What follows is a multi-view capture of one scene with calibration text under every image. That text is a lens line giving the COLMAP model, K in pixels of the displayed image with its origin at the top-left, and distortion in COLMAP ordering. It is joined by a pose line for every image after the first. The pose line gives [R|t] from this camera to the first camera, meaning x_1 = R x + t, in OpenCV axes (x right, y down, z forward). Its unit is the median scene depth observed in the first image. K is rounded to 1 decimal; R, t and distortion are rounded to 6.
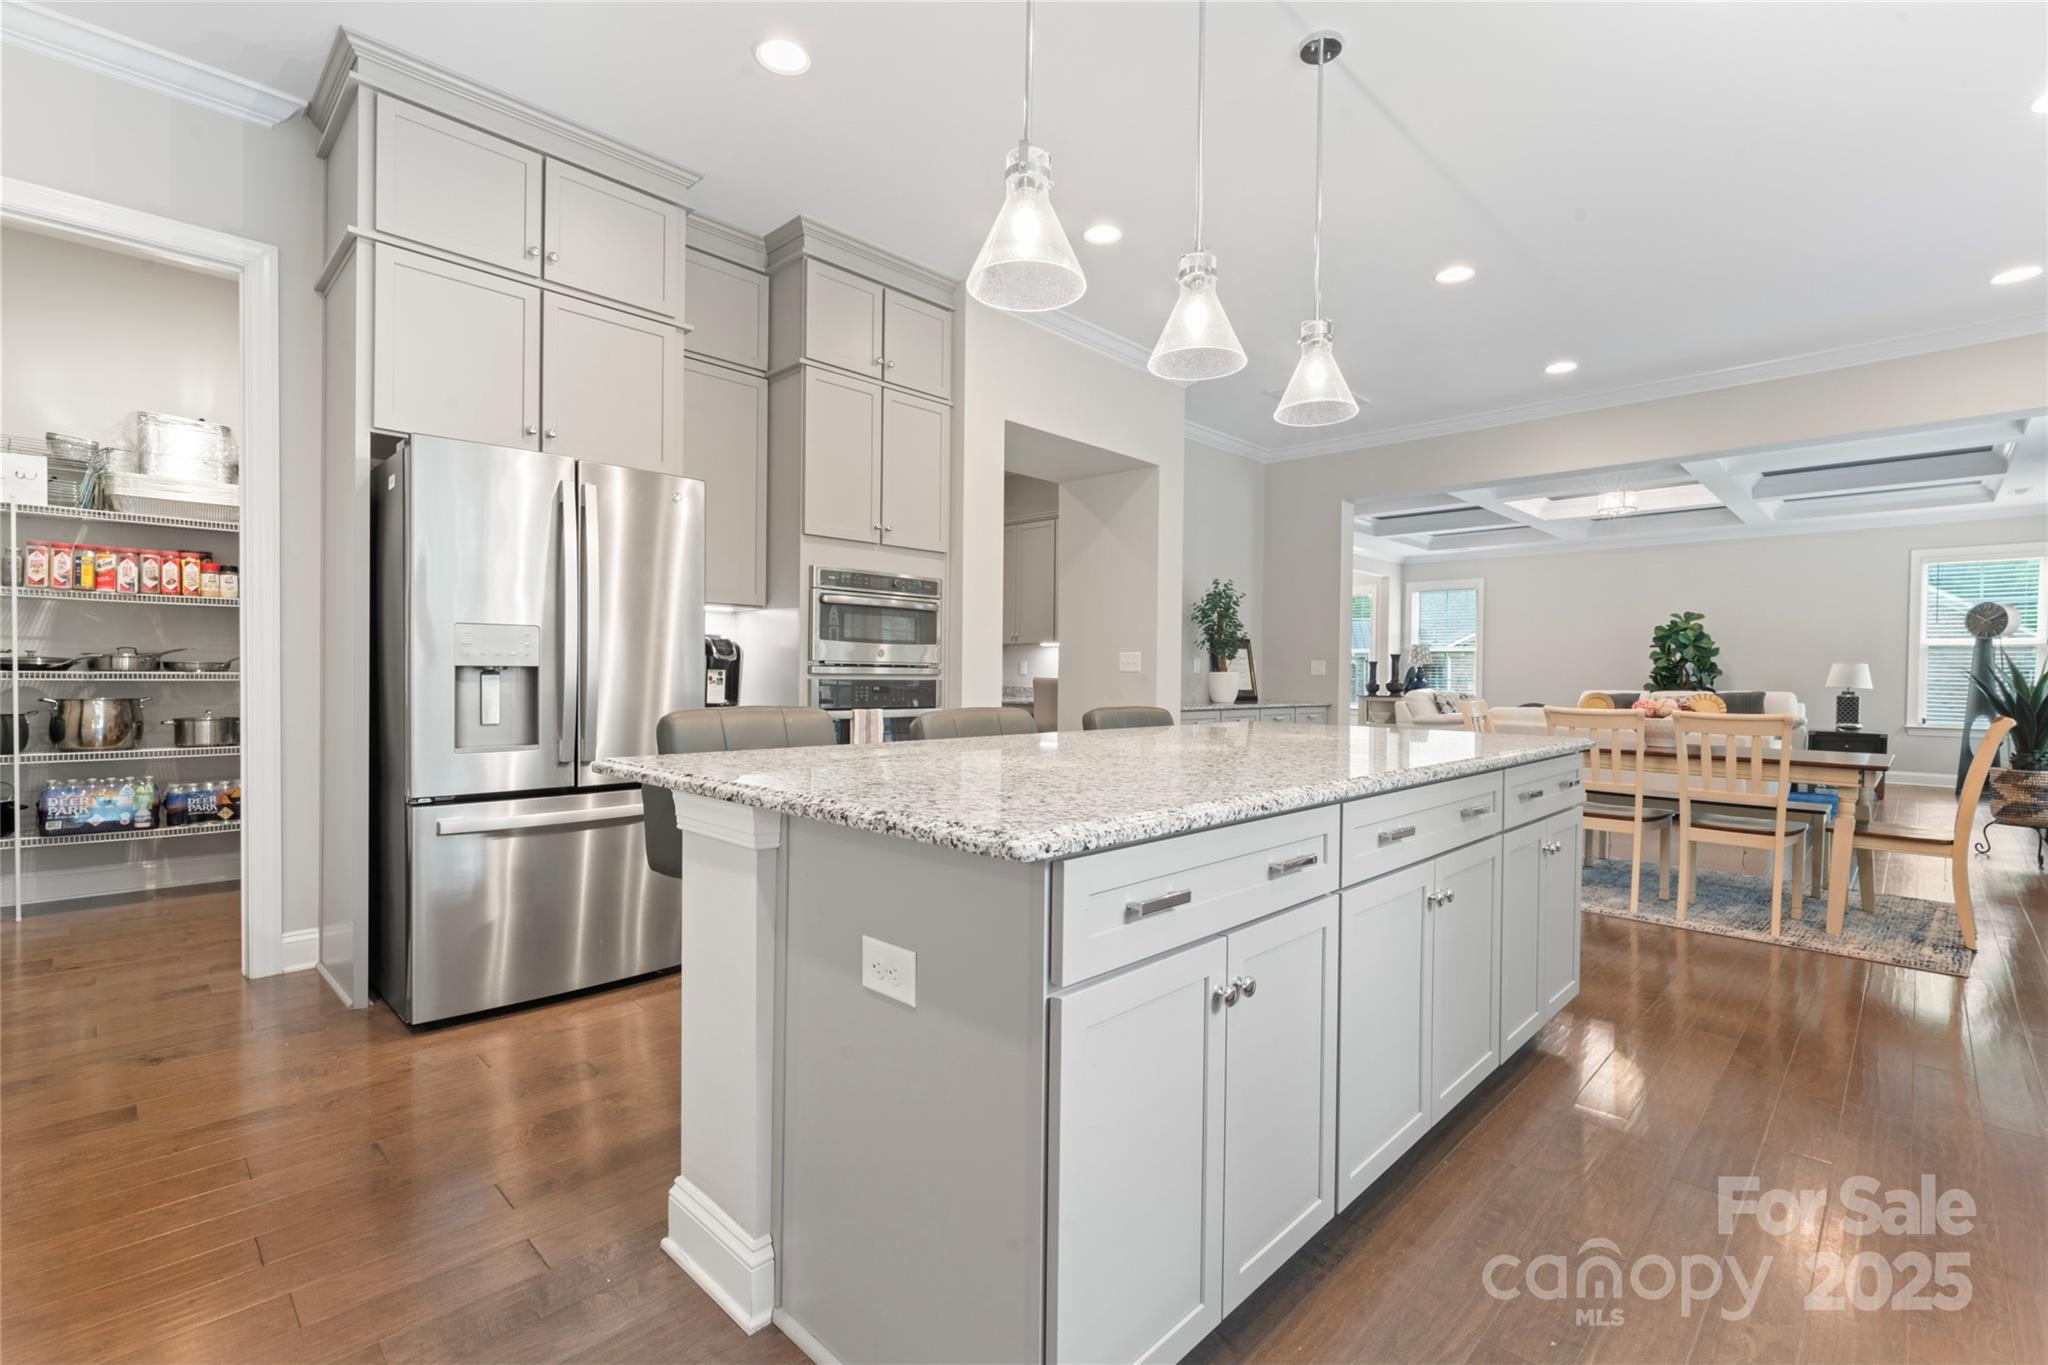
lens RADIAL K [[913.0, 0, 1024.0], [0, 913.0, 682.5], [0, 0, 1]] dist [-0.002657, -0.000371]
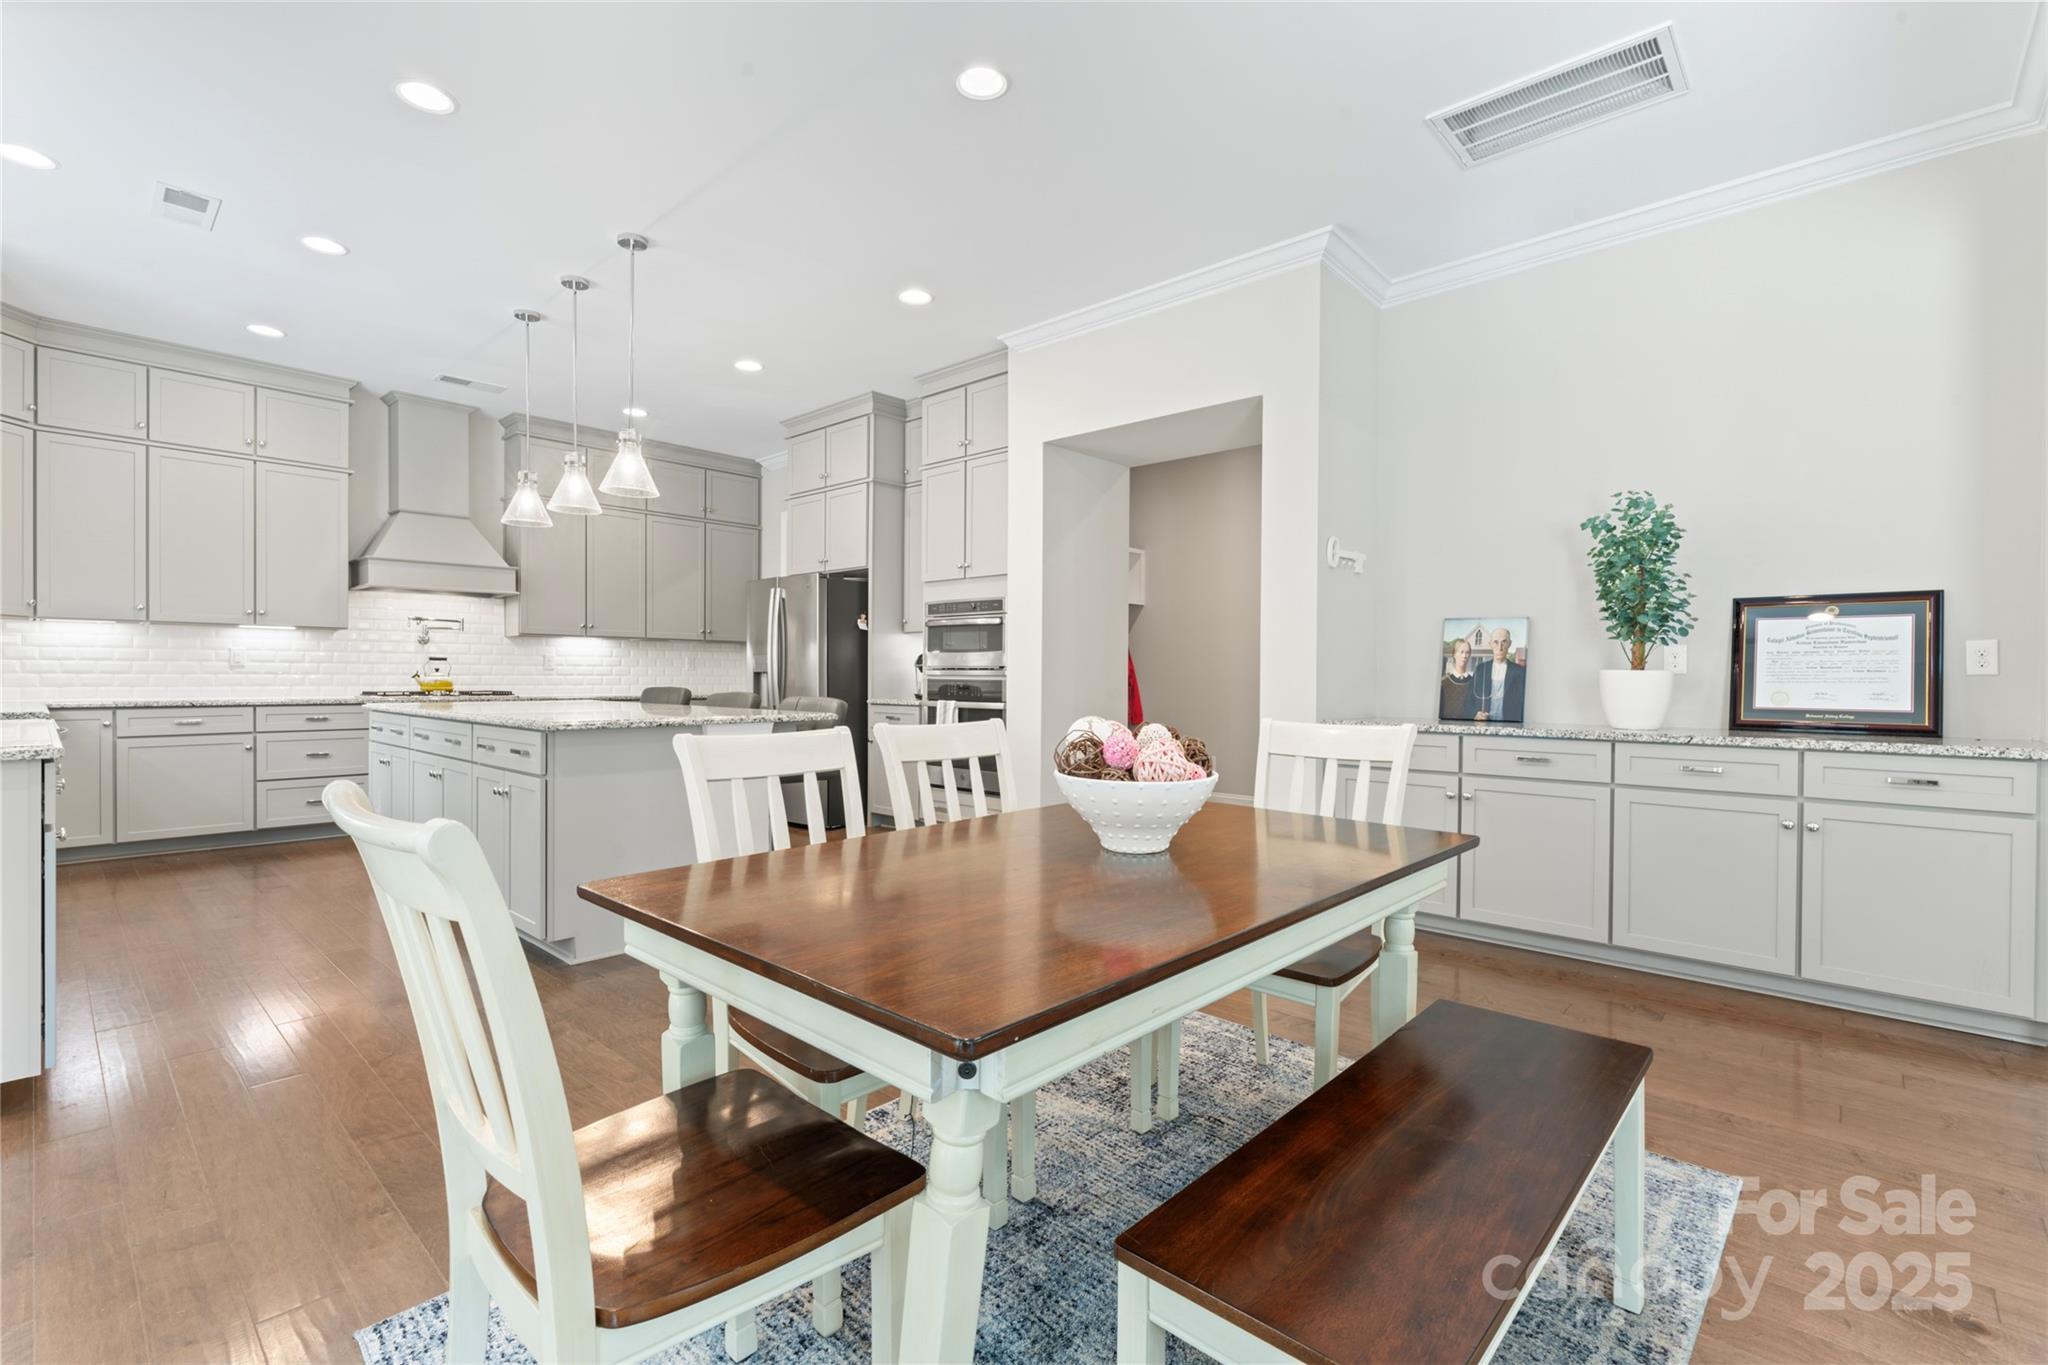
lens RADIAL K [[913.0, 0, 1024.0], [0, 913.0, 682.5], [0, 0, 1]] dist [-0.002657, -0.000371]
pose [[0.026430, -0.003738, -0.999644, 1.216529], [-0.013788, 0.999897, -0.004103, 0.006199], [0.999556, 0.013891, 0.026376, 1.078935]]
